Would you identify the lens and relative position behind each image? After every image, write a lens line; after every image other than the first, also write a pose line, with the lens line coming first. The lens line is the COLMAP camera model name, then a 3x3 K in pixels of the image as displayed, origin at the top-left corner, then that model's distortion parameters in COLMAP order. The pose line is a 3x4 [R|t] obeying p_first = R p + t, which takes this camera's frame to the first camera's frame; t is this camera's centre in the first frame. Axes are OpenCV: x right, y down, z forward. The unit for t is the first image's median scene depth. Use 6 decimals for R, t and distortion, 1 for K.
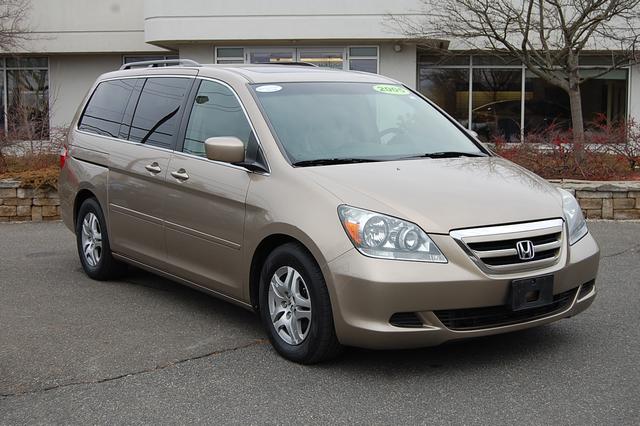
lens RADIAL K [[994.5, 0, 318.4], [0, 994.5, 212.3], [0, 0, 1]] dist [0.094252, 0.000000]
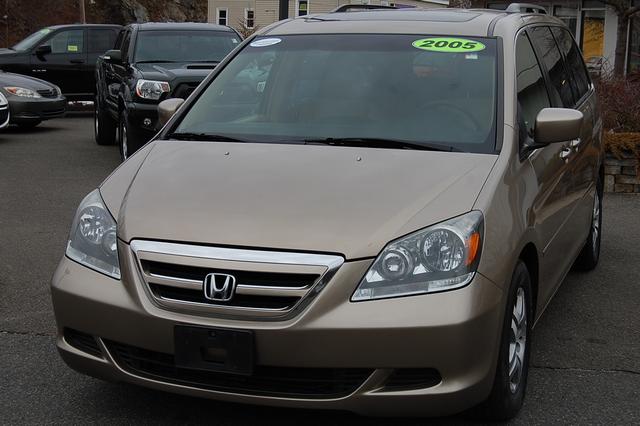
lens RADIAL K [[1109.7, 0, 320.7], [0, 1109.7, 215.1], [0, 0, 1]] dist [-0.028218, 0.000000]
pose [[0.554764, 0.140259, -0.820100, 0.862550], [-0.101380, 0.989739, 0.100692, -0.094606], [0.825808, 0.027281, 0.563291, 0.627314]]
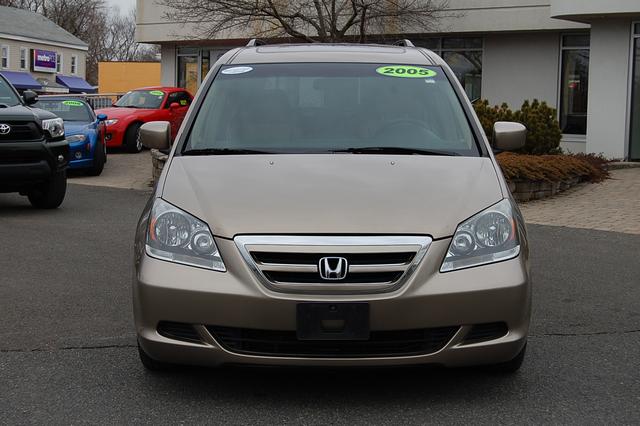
lens RADIAL K [[1142.7, 0, 320.6], [0, 1142.7, 211.4], [0, 0, 1]] dist [0.050133, 0.000000]
pose [[0.811401, 0.072542, -0.579971, 0.737081], [-0.073540, 0.997053, 0.021825, -0.028286], [0.579845, 0.024942, 0.814345, 0.232649]]
